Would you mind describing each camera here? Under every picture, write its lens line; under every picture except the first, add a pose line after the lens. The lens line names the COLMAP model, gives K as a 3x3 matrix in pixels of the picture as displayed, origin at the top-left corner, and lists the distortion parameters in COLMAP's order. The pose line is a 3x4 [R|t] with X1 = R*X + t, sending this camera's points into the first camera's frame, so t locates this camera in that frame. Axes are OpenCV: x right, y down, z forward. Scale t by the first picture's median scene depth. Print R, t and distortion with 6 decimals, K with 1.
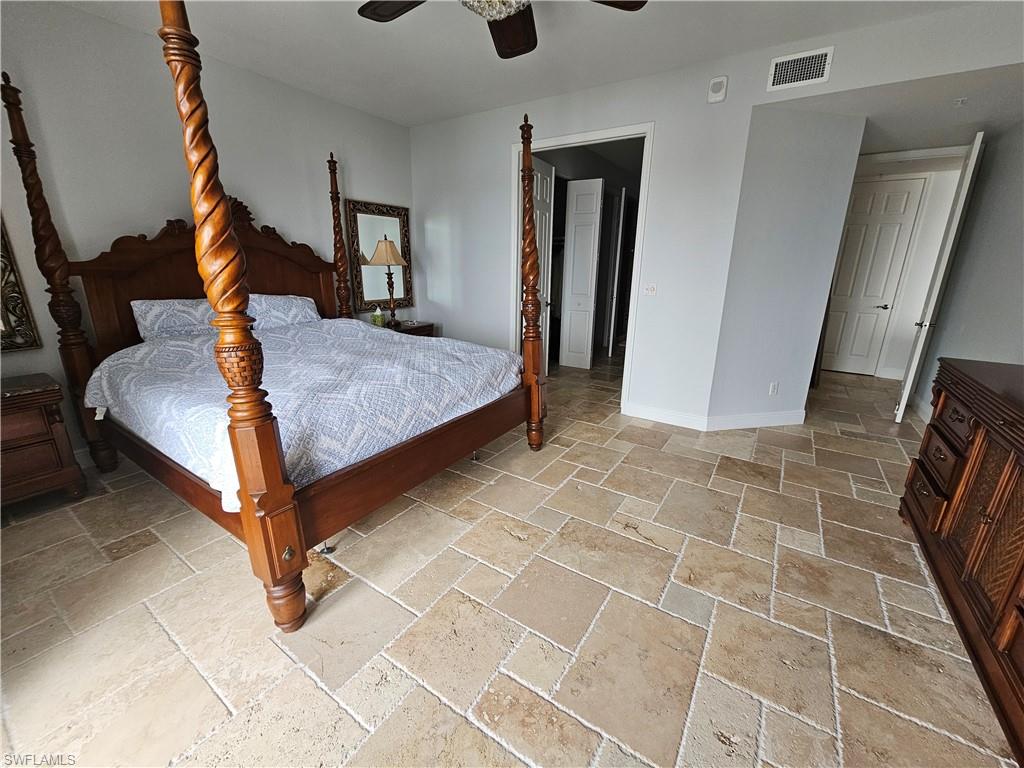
lens RADIAL K [[418.5, 0, 509.4], [0, 418.5, 380.3], [0, 0, 1]] dist [-0.002556, 0.001098]
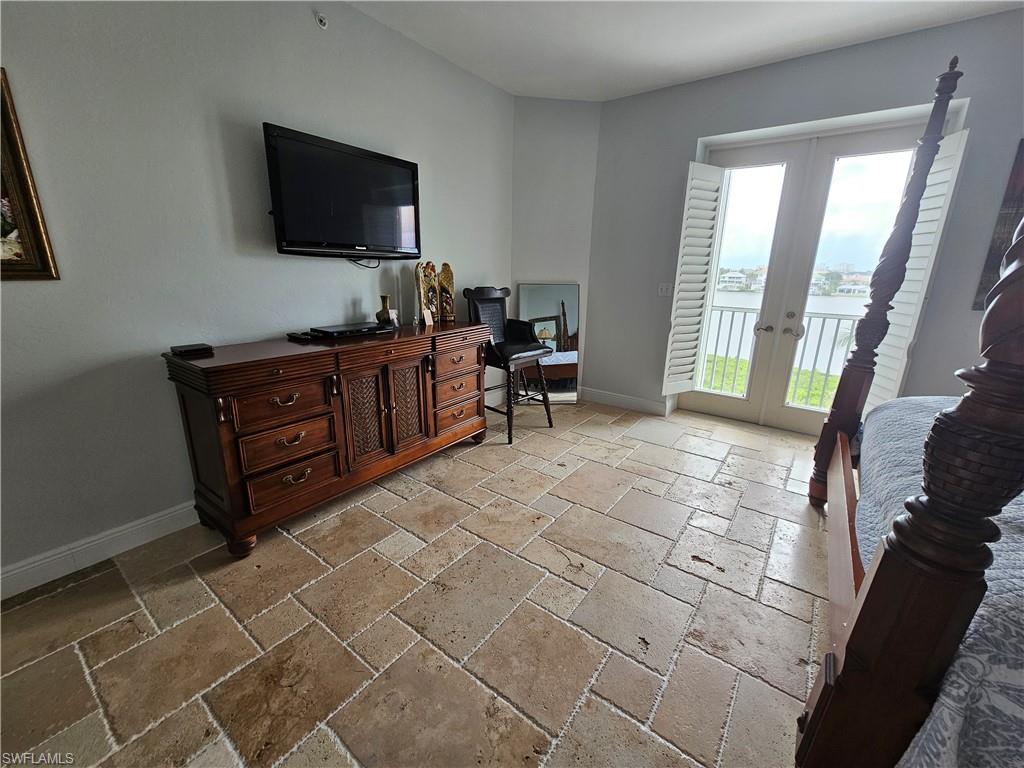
lens RADIAL K [[418.5, 0, 509.4], [0, 418.5, 380.3], [0, 0, 1]] dist [-0.002556, 0.001098]
pose [[-0.997906, -0.045037, 0.046429, 0.329264], [-0.014790, 0.857636, 0.514045, -0.341160], [-0.062971, 0.512282, -0.856506, 1.265724]]
